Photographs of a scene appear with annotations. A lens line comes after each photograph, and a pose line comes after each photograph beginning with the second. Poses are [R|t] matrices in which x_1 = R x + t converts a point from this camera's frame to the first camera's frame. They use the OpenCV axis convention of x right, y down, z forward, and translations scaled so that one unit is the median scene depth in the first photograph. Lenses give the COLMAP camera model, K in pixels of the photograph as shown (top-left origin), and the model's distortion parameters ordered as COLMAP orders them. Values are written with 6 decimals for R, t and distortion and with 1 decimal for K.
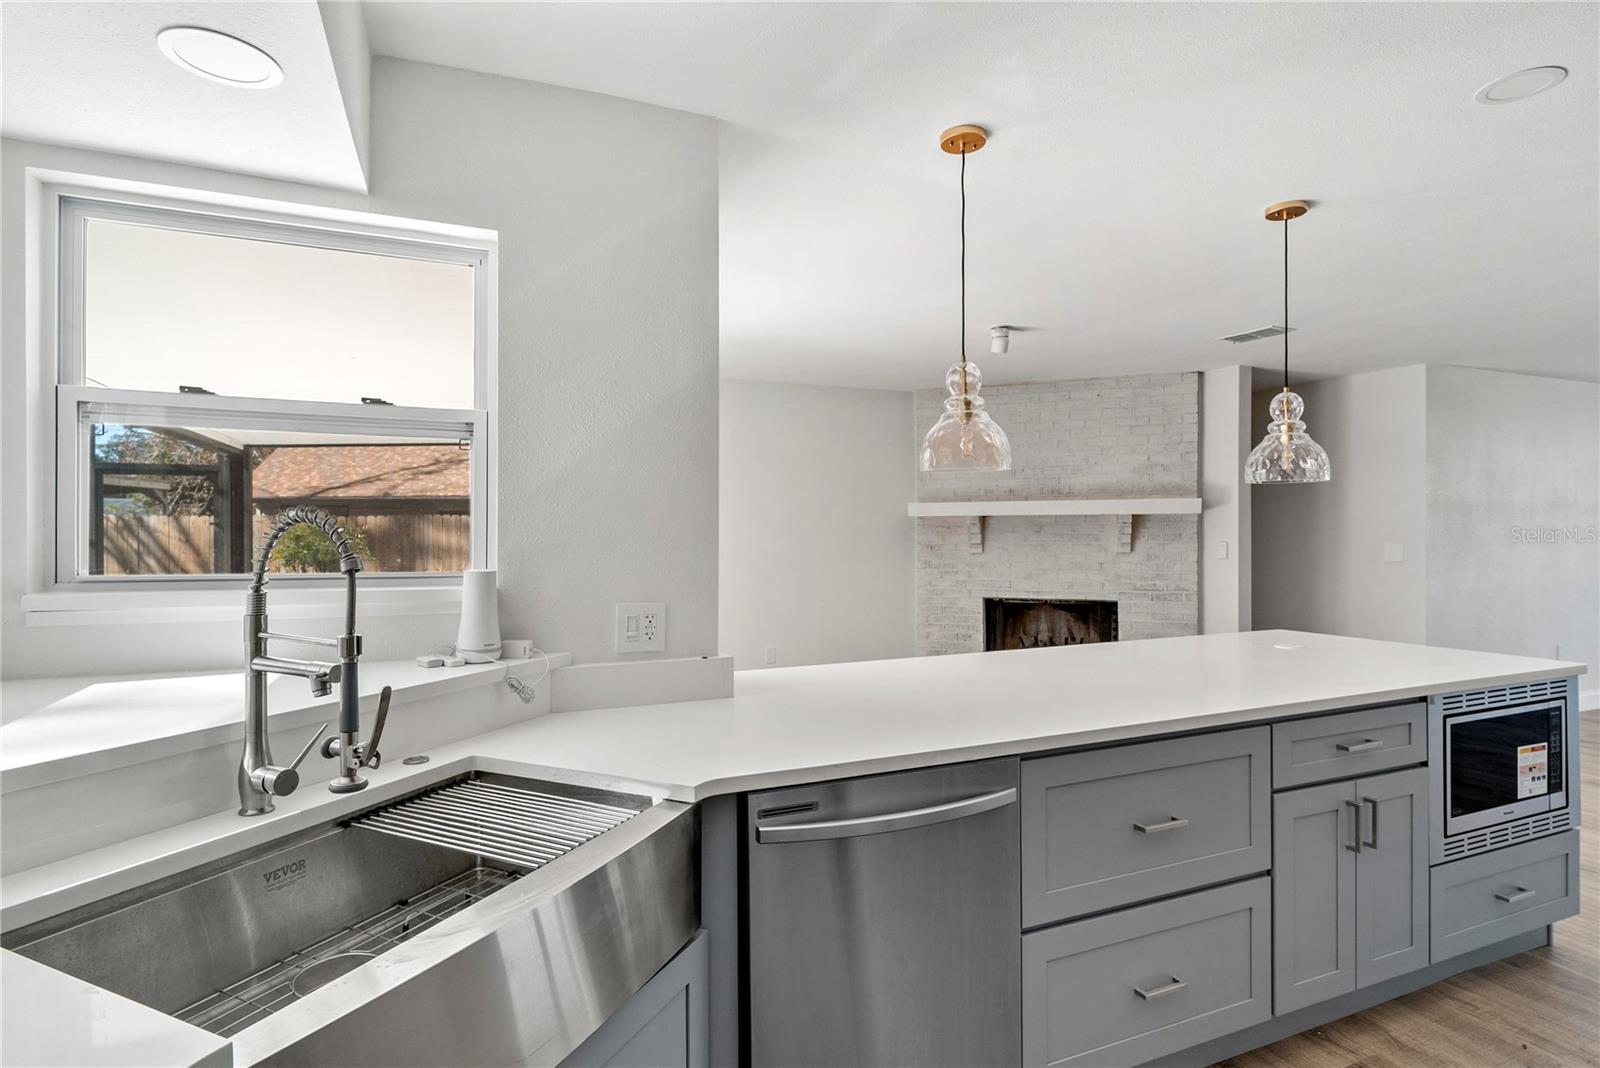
lens RADIAL K [[828.6, 0, 800.0], [0, 828.6, 534.0], [0, 0, 1]] dist [-0.000287, 0.000103]
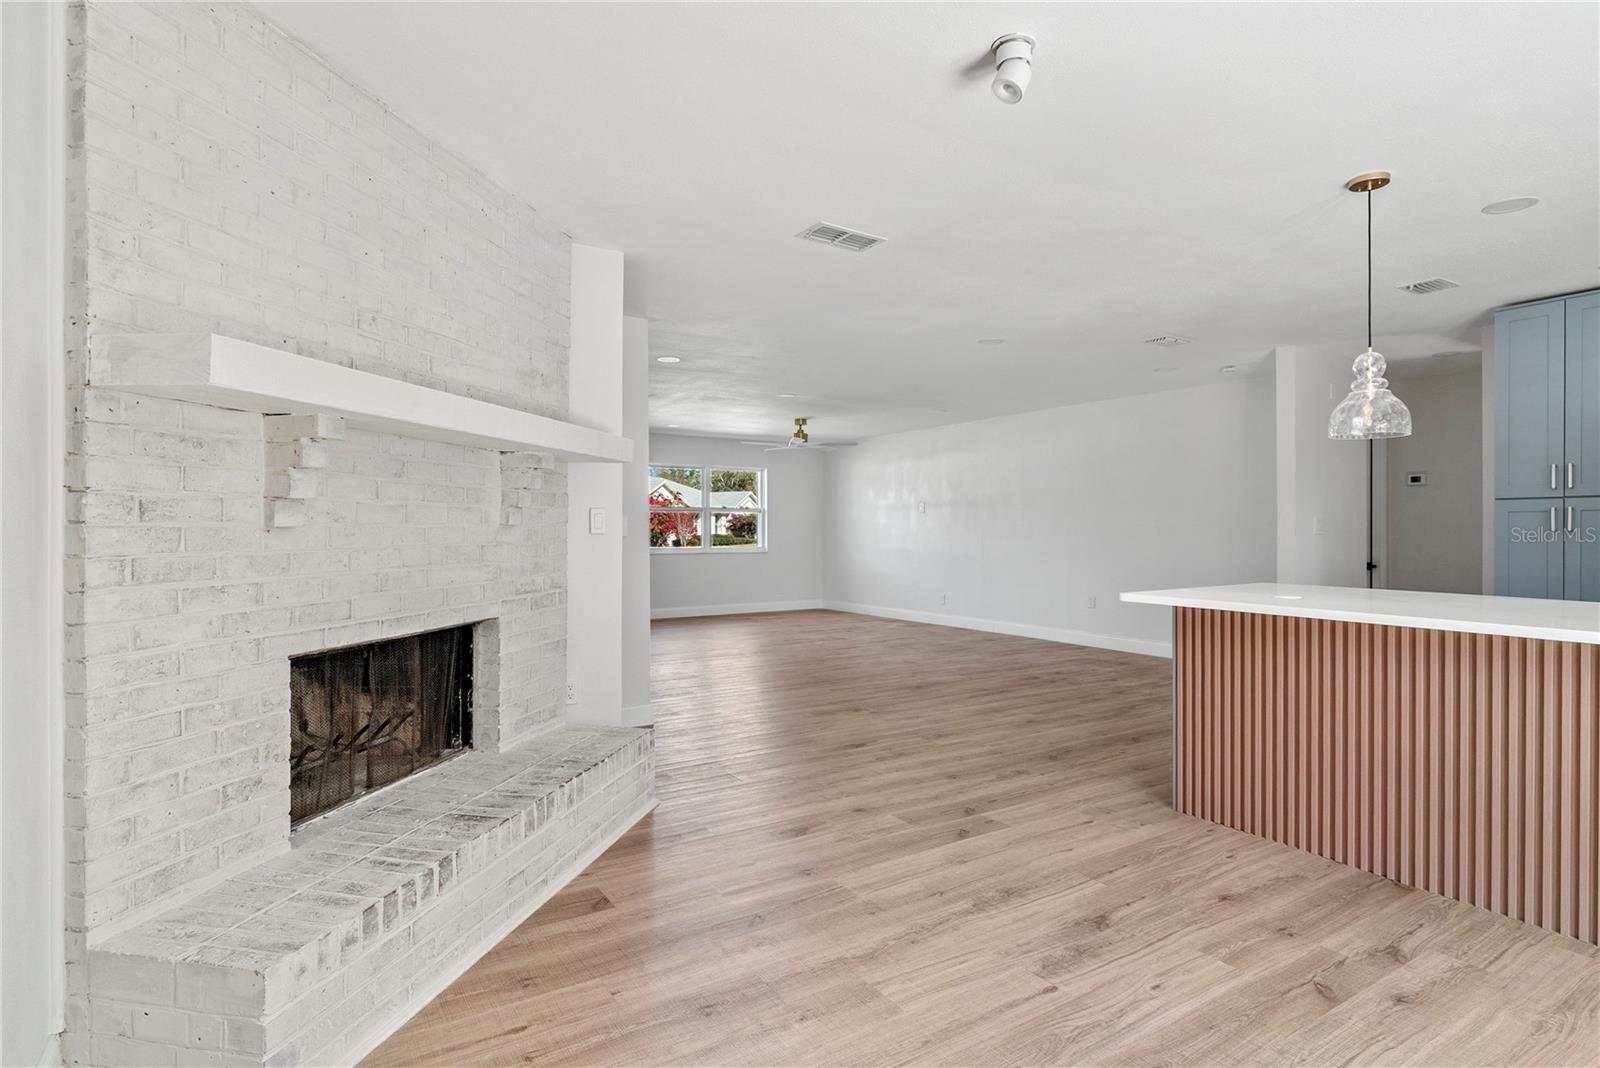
lens RADIAL K [[828.6, 0, 800.0], [0, 828.6, 534.0], [0, 0, 1]] dist [-0.000287, 0.000103]
pose [[-0.159396, -0.004683, 0.987204, -0.152075], [-0.000813, 0.999989, 0.004612, 0.023686], [-0.987214, -0.000067, -0.159398, 0.837570]]
